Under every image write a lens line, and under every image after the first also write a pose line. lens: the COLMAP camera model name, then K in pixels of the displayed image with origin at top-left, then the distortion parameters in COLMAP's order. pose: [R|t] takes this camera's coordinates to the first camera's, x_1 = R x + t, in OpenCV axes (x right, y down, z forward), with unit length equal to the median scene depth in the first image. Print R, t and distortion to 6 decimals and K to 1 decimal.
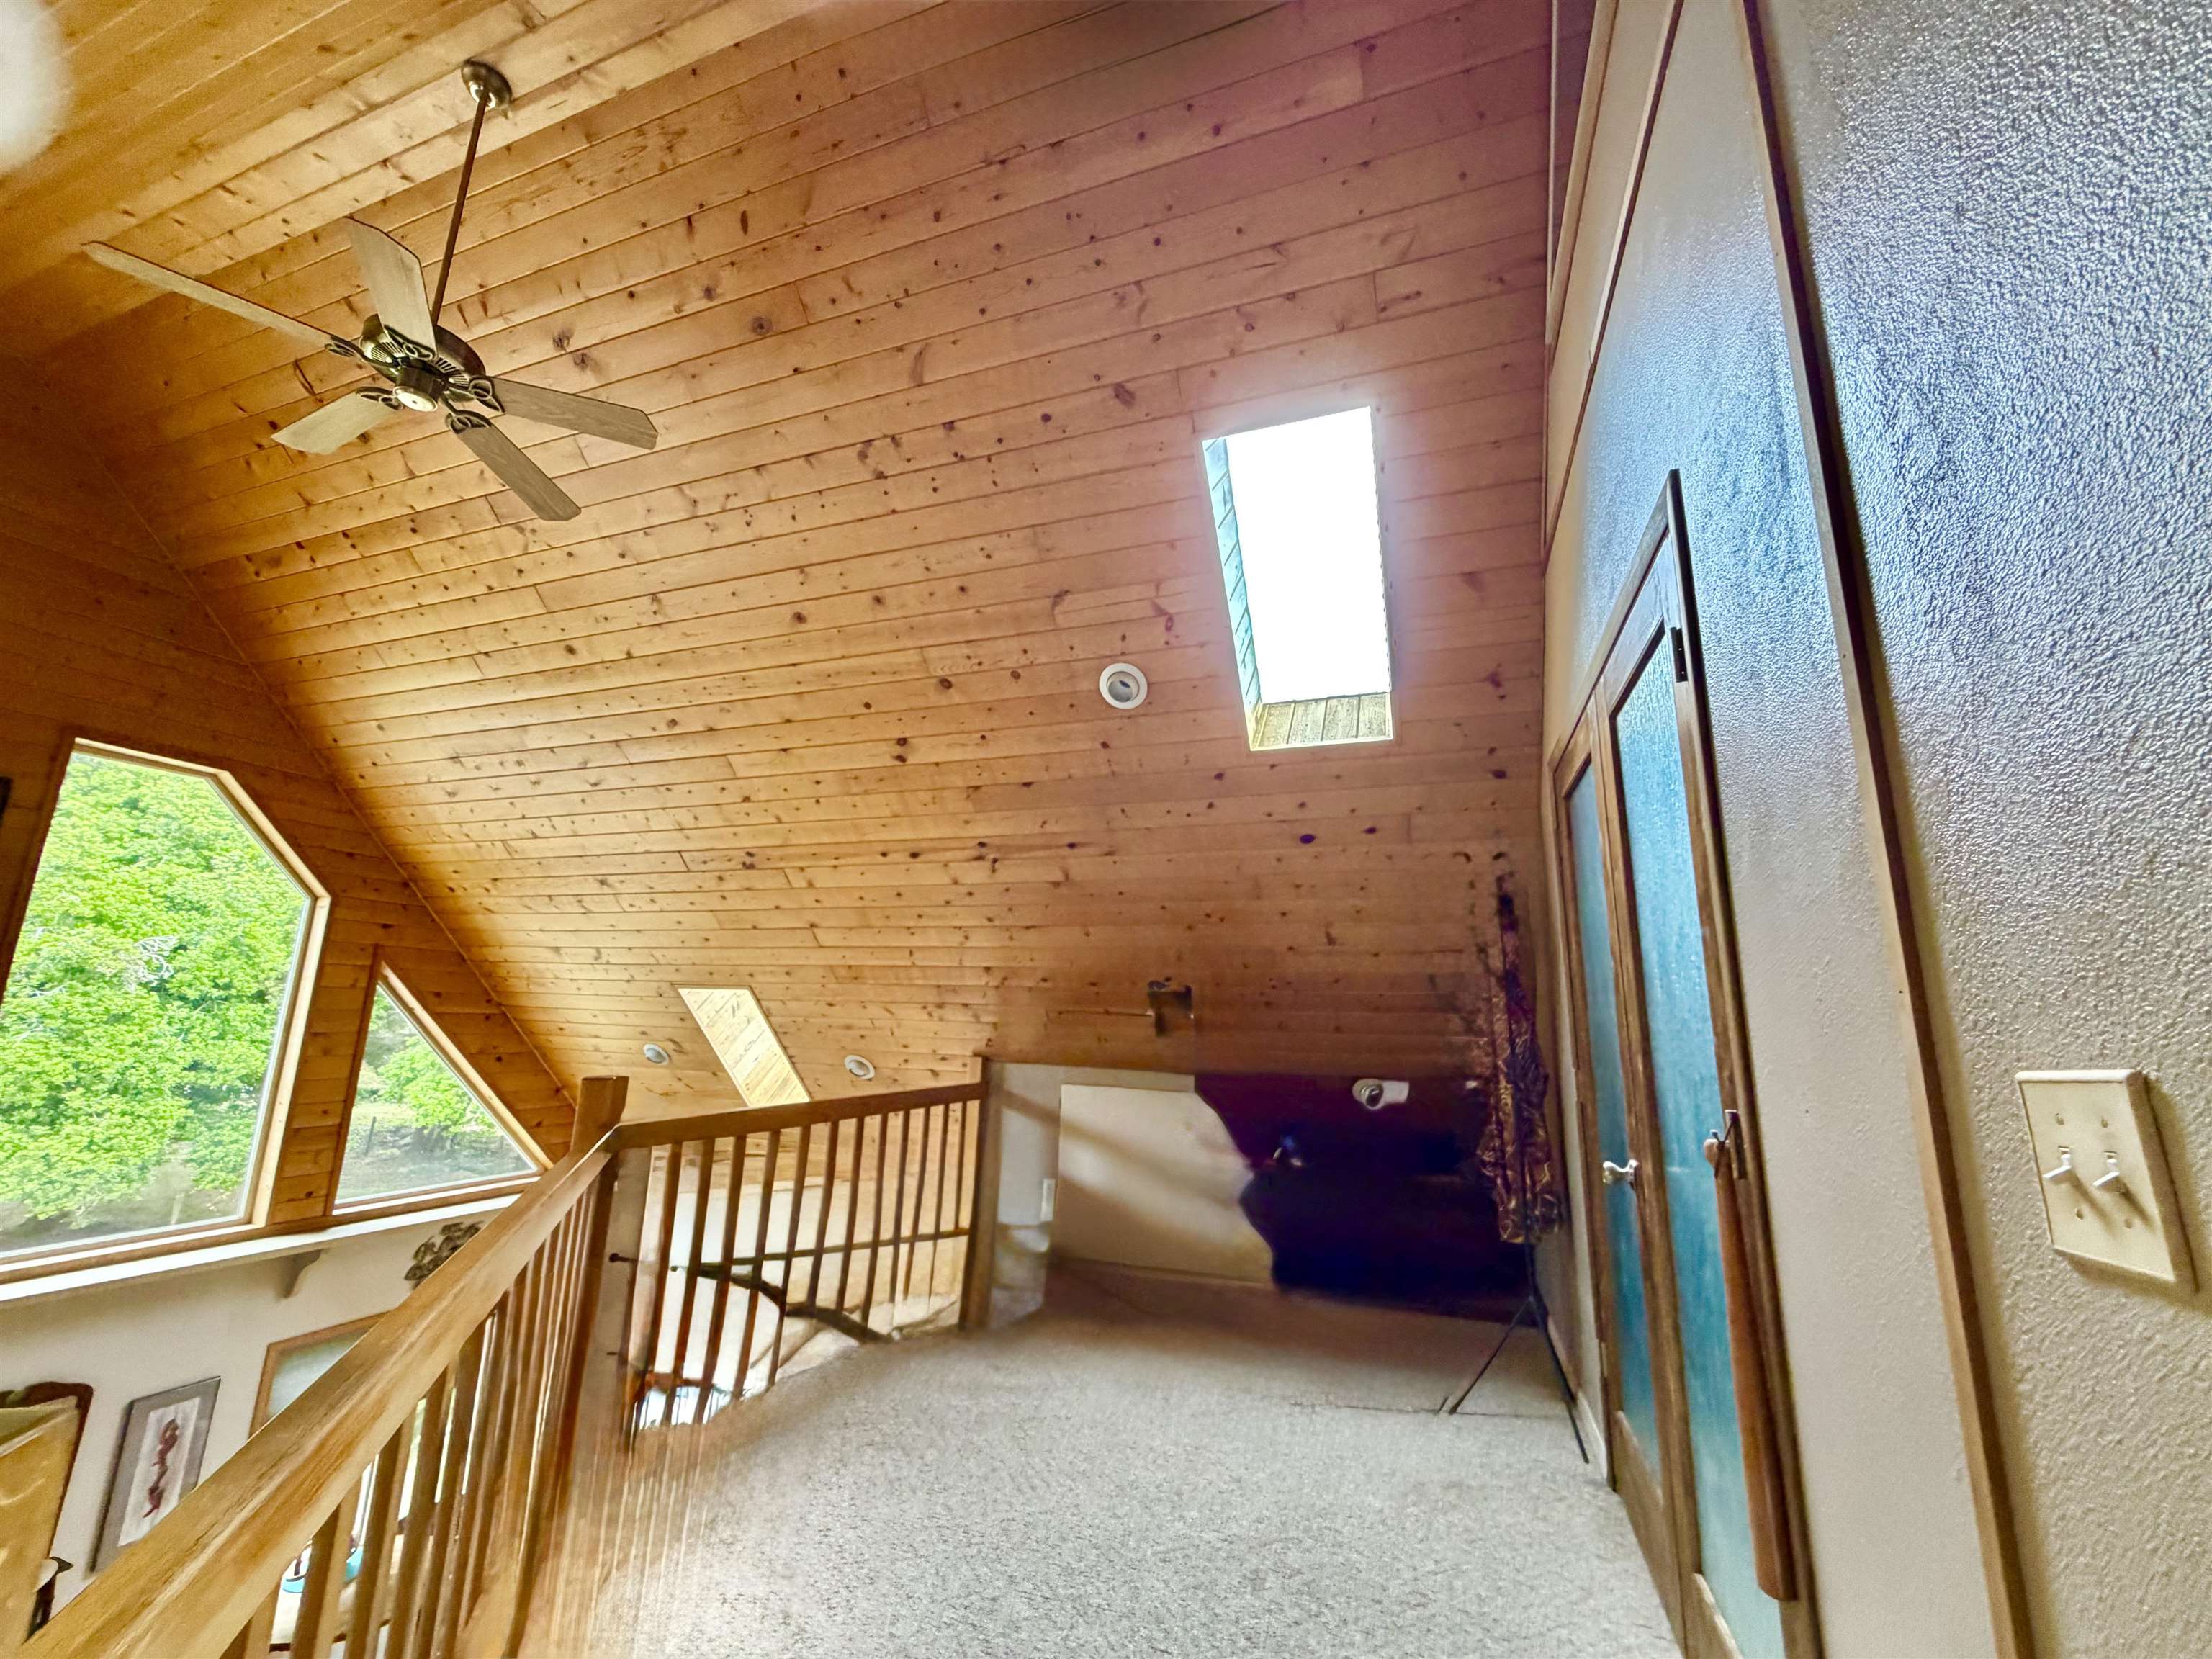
lens RADIAL K [[883.0, 0, 1109.7], [0, 883.0, 832.1], [0, 0, 1]] dist [0.000277, 0.000194]
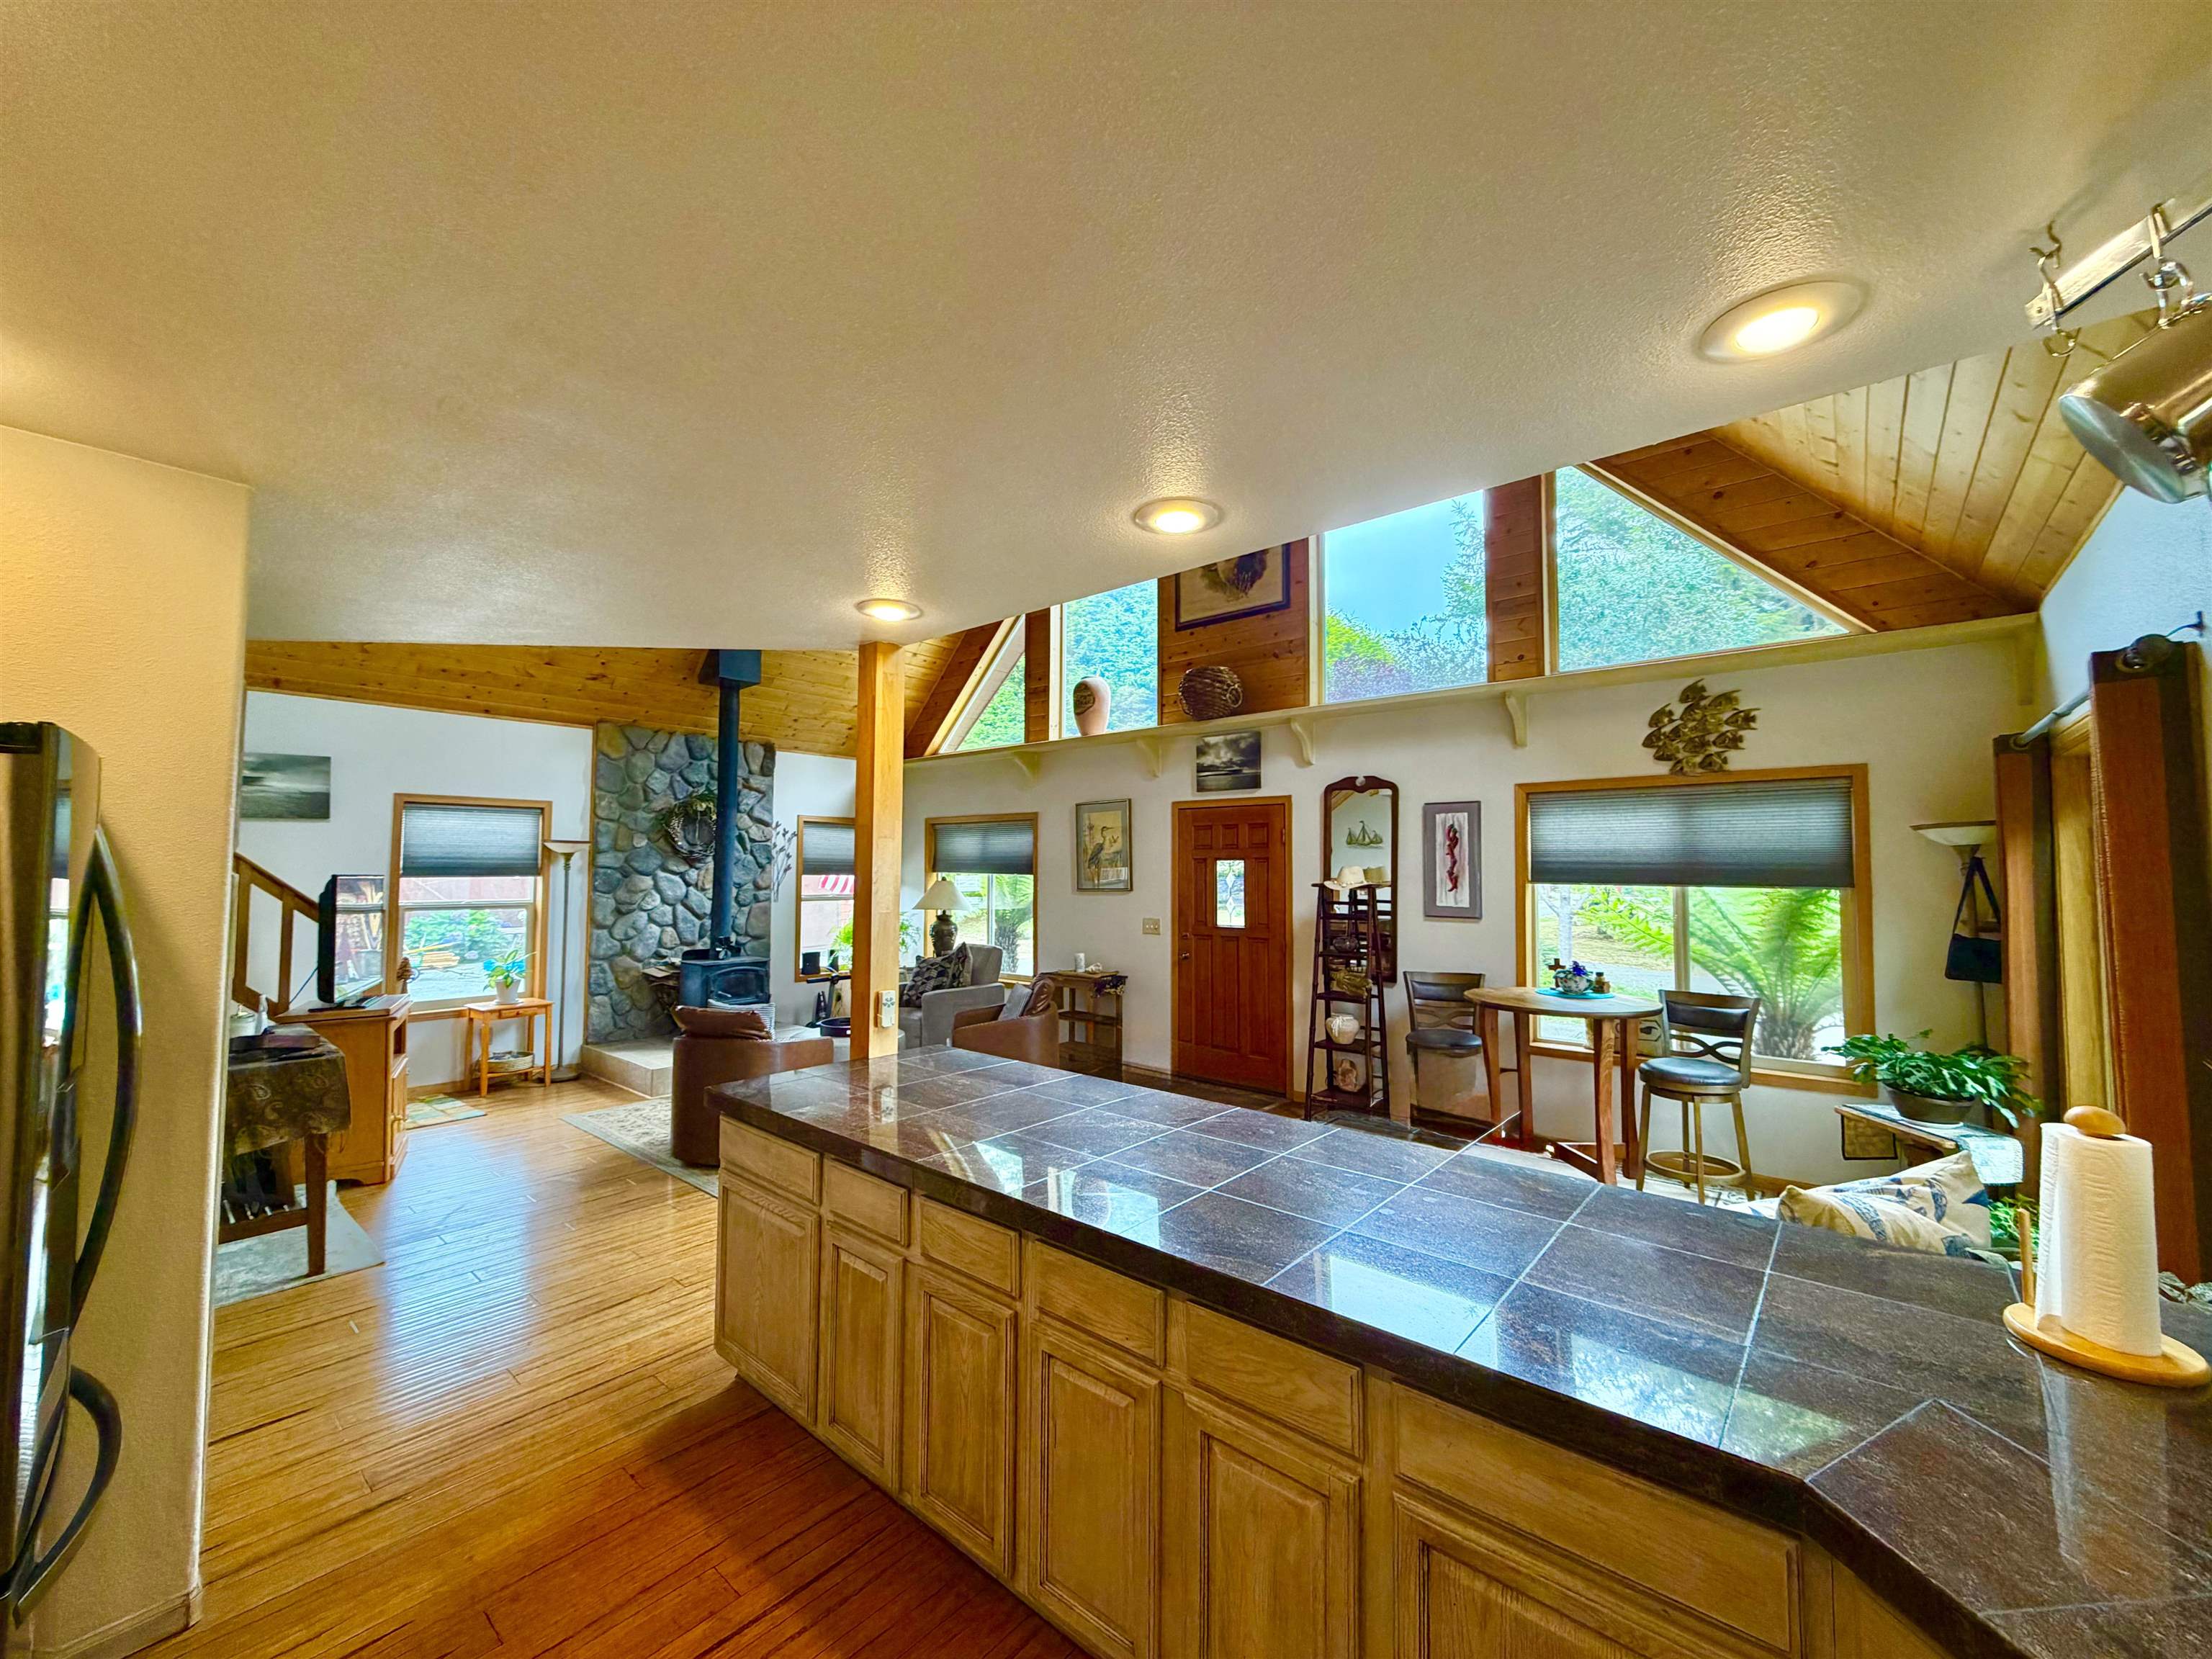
lens RADIAL K [[883.0, 0, 1098.6], [0, 883.0, 825.0], [0, 0, 1]] dist [0.000277, 0.000194]
pose [[-0.358865, -0.070204, -0.930746, 0.248438], [0.186266, 0.971724, -0.145113, 0.681406], [0.914615, -0.225442, -0.335641, 0.869774]]
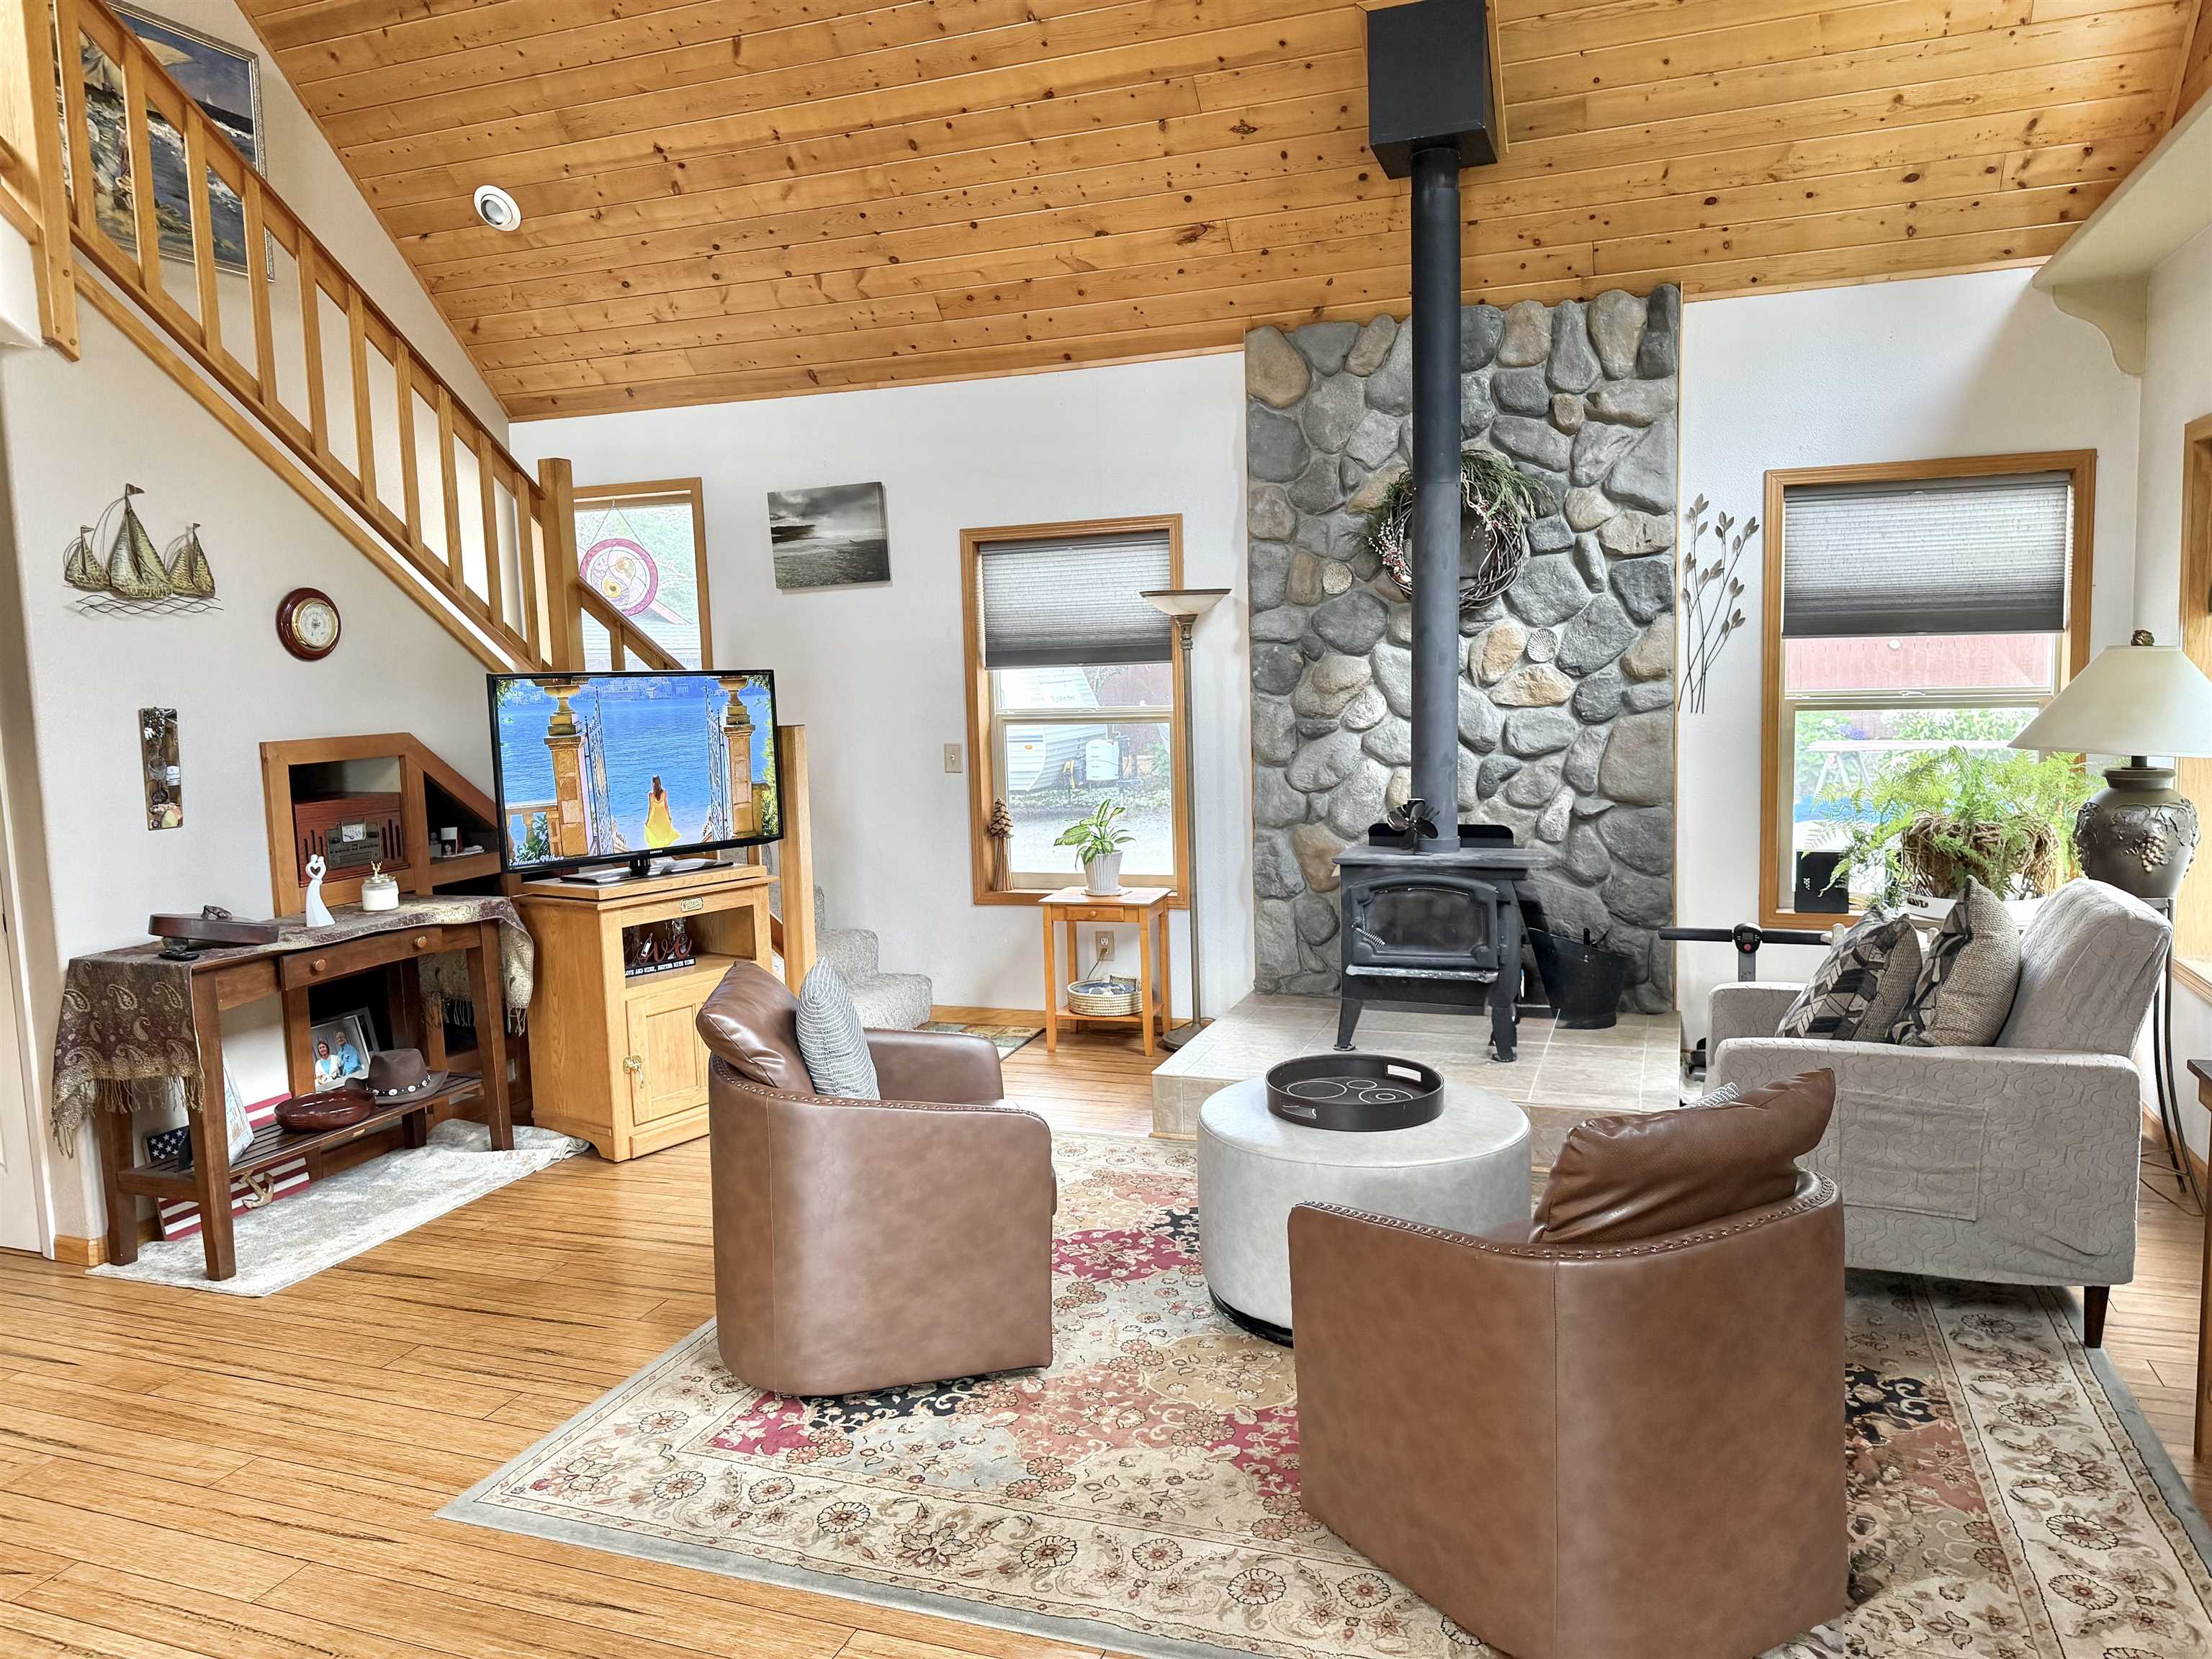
lens RADIAL K [[1539.6, 0, 1096.2], [0, 1539.6, 821.8], [0, 0, 1]] dist [0.070839, -0.085472]
pose [[-0.999703, 0.009513, 0.022425, -0.698866], [0.007051, 0.994191, -0.107403, 0.661466], [-0.023316, -0.107213, -0.993963, 0.828844]]
